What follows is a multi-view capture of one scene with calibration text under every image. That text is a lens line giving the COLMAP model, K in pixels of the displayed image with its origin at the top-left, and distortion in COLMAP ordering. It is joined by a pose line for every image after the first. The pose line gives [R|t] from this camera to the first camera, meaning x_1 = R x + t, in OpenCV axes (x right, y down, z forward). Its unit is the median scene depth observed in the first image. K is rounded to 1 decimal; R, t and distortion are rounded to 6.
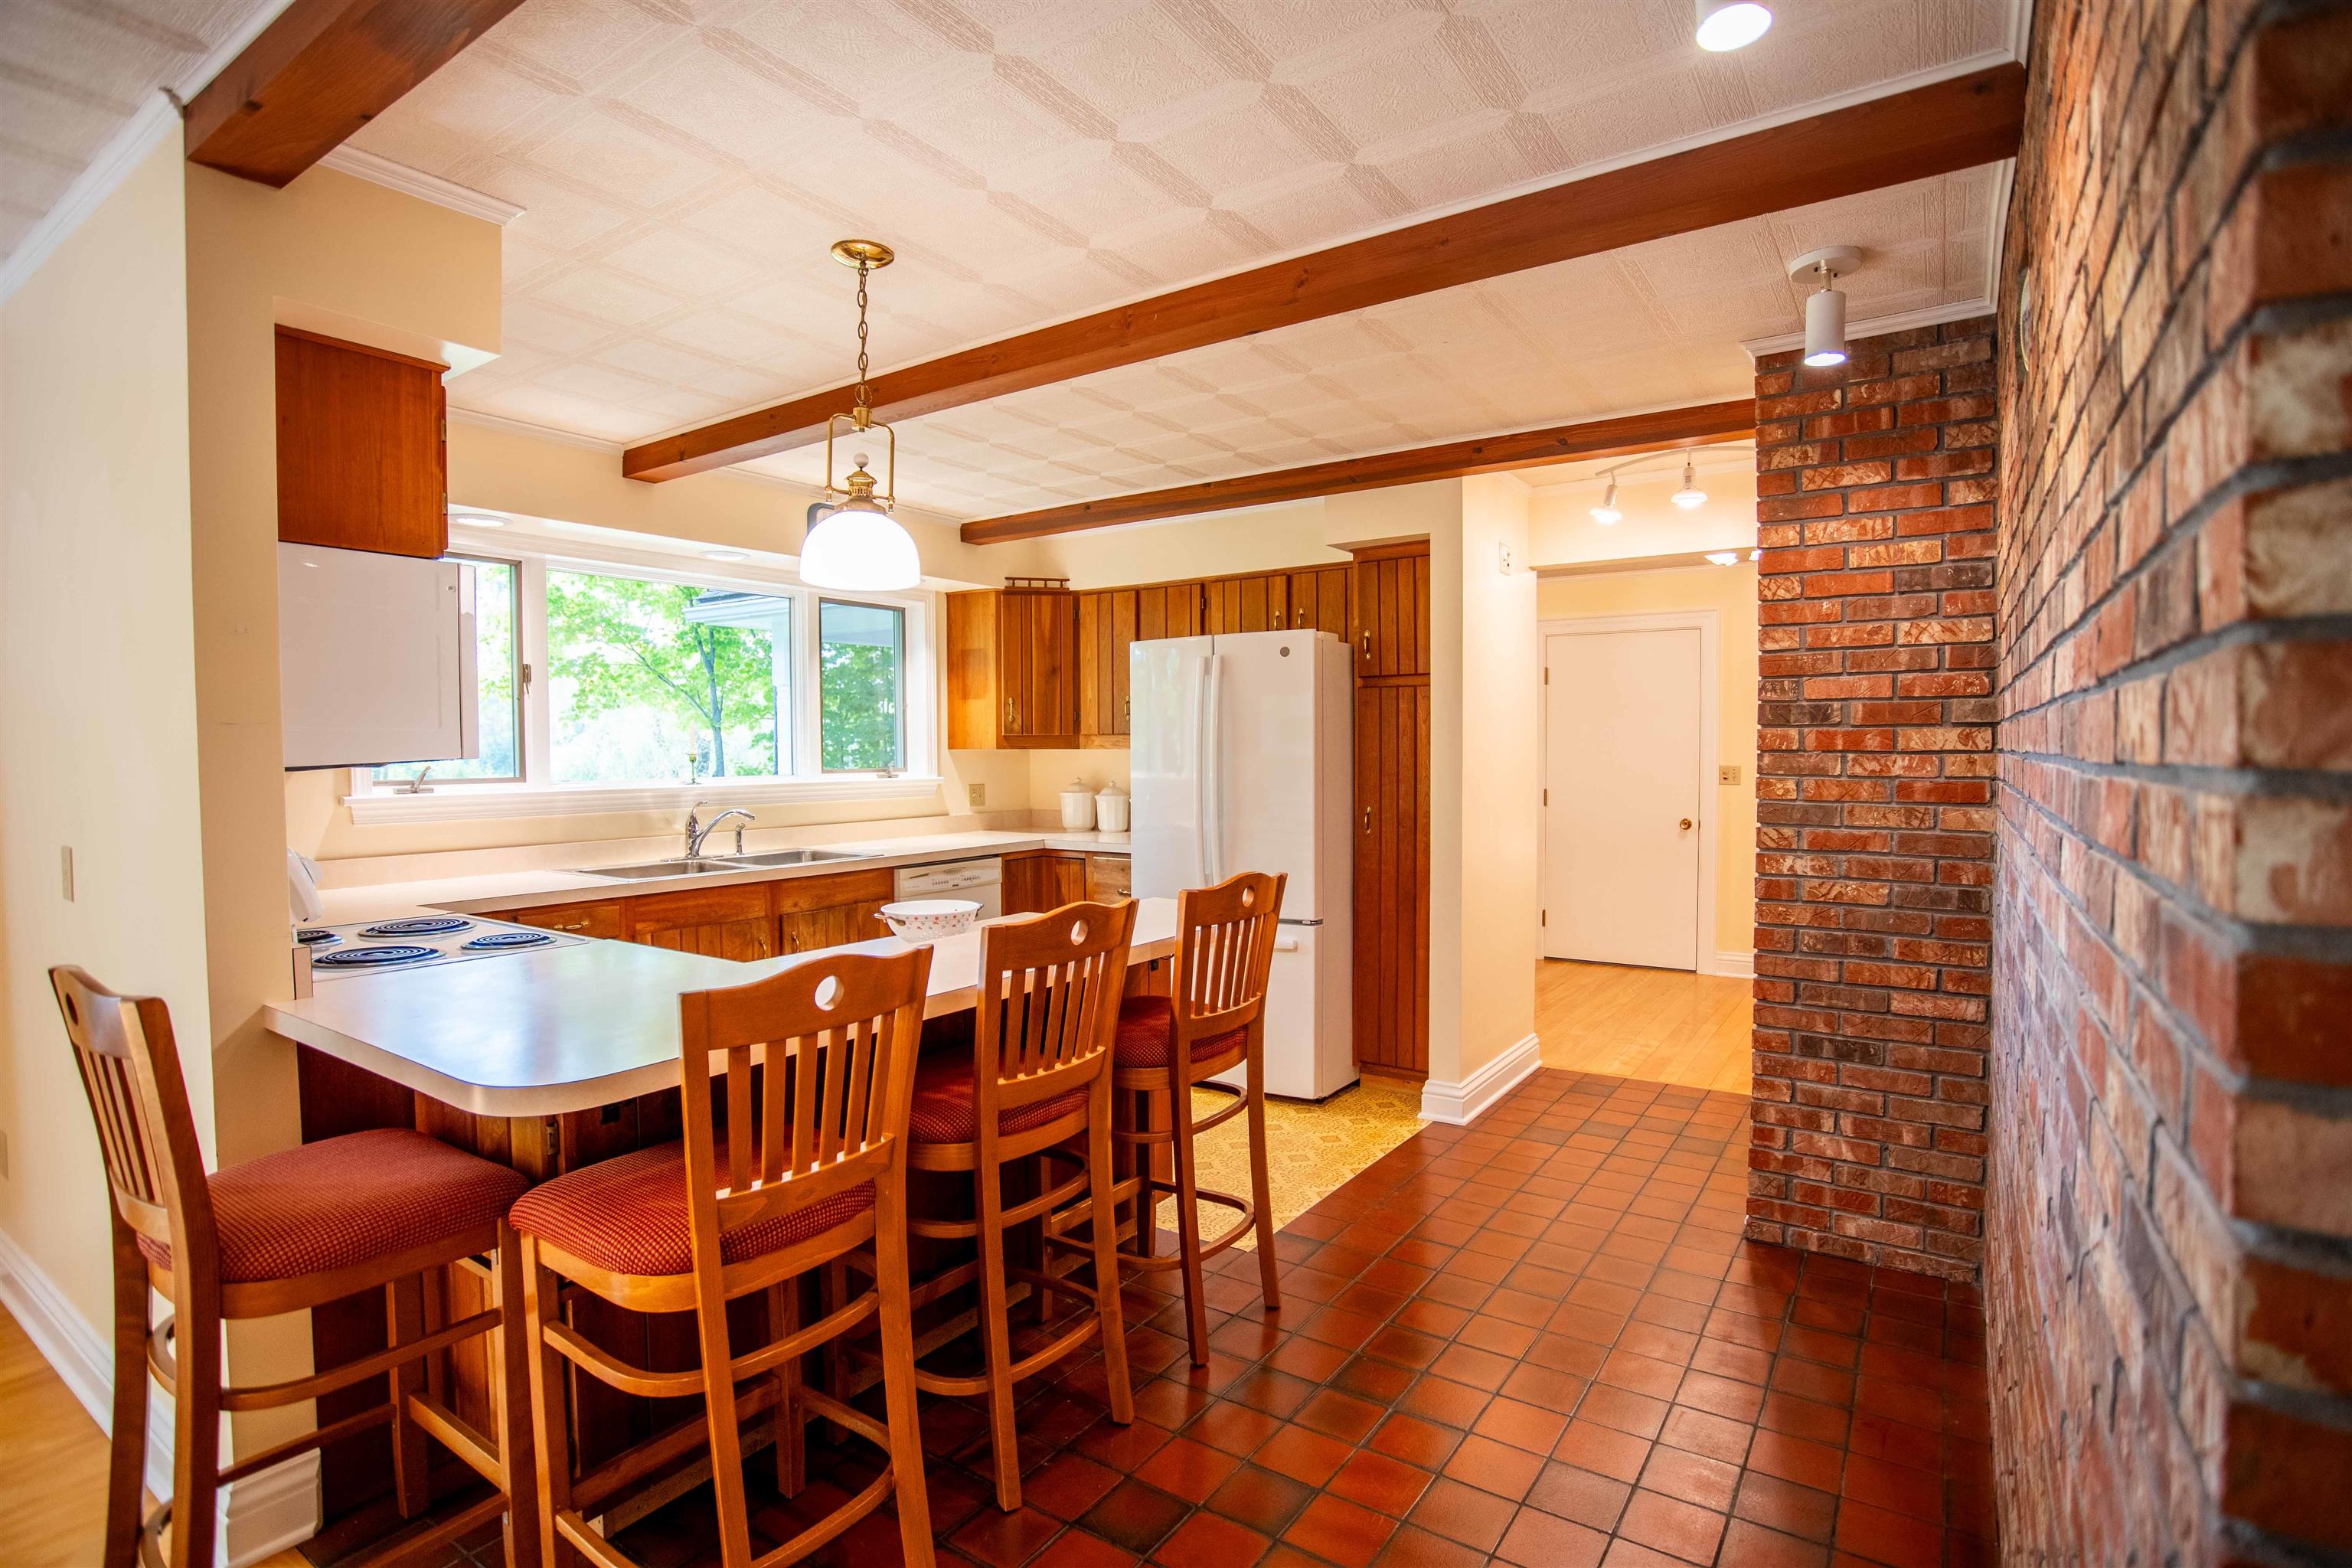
lens RADIAL K [[1134.2, 0, 1176.0], [0, 1134.2, 784.0], [0, 0, 1]] dist [-0.000080, -0.000004]
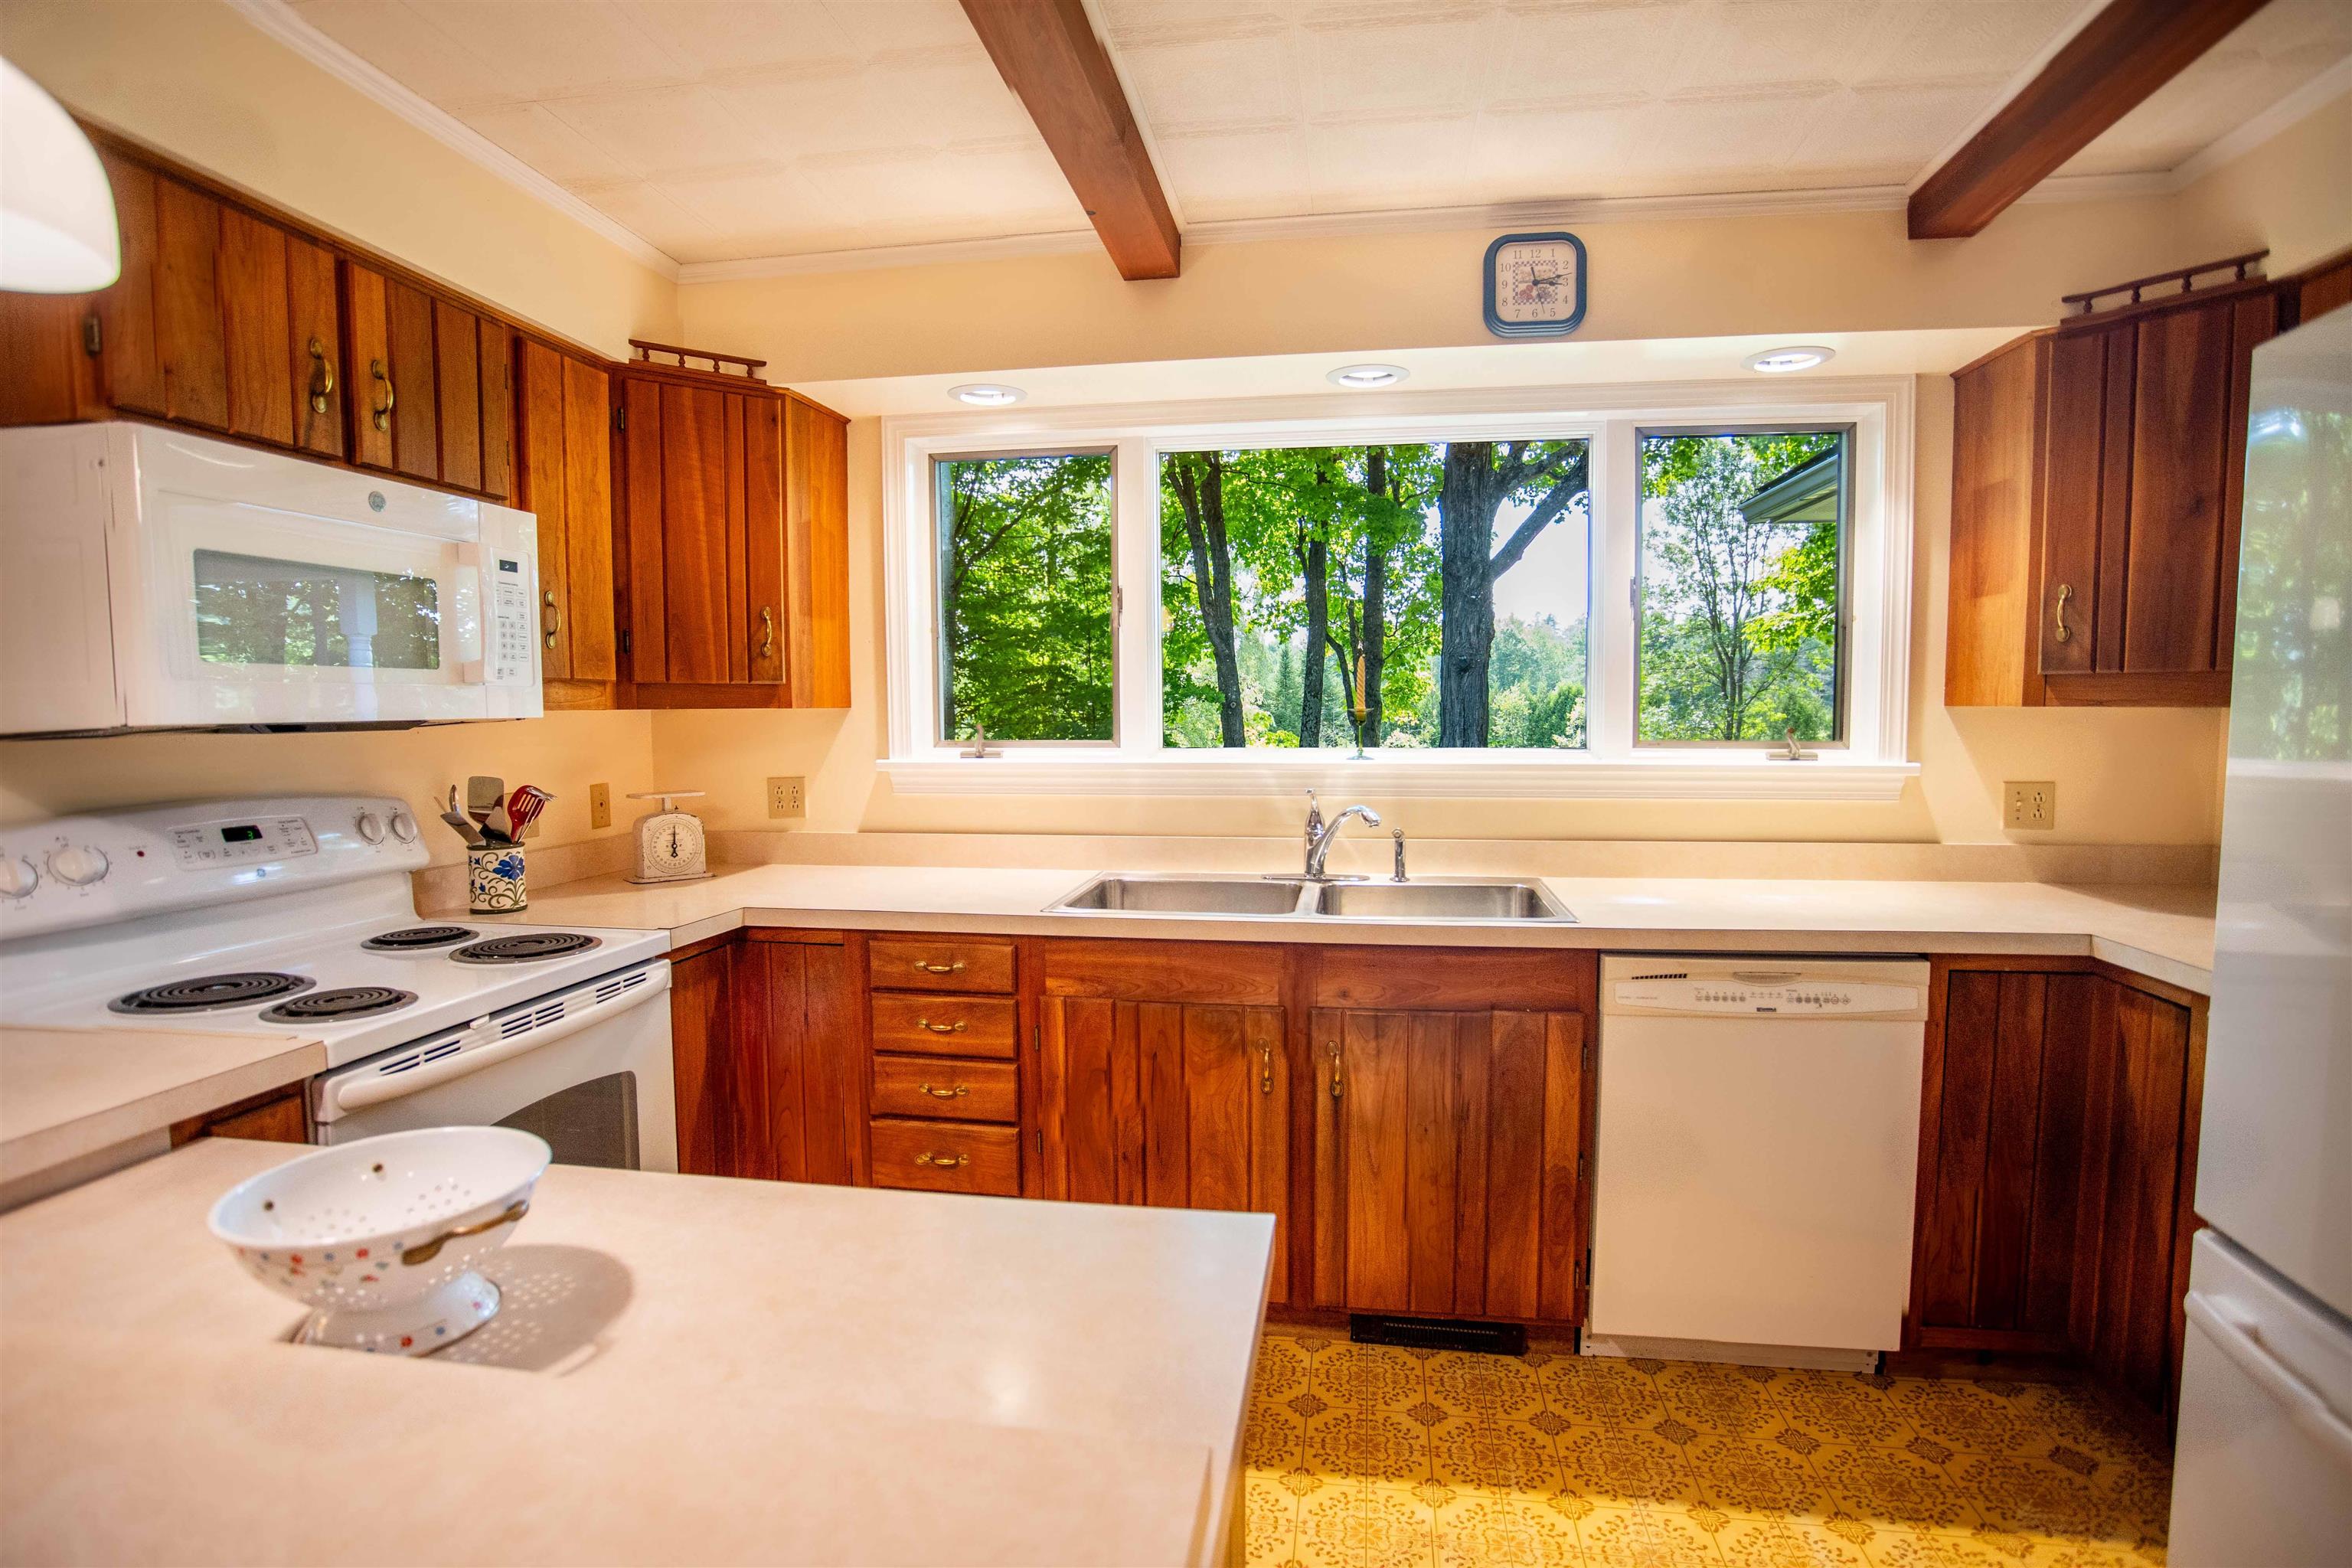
lens RADIAL K [[1156.5, 0, 1176.0], [0, 1156.5, 784.0], [0, 0, 1]] dist [0.015894, 0.000269]
pose [[0.507970, 0.060368, -0.859257, 0.077404], [-0.031954, 0.998175, 0.051237, -0.015848], [0.860782, 0.001429, 0.508972, 0.573726]]
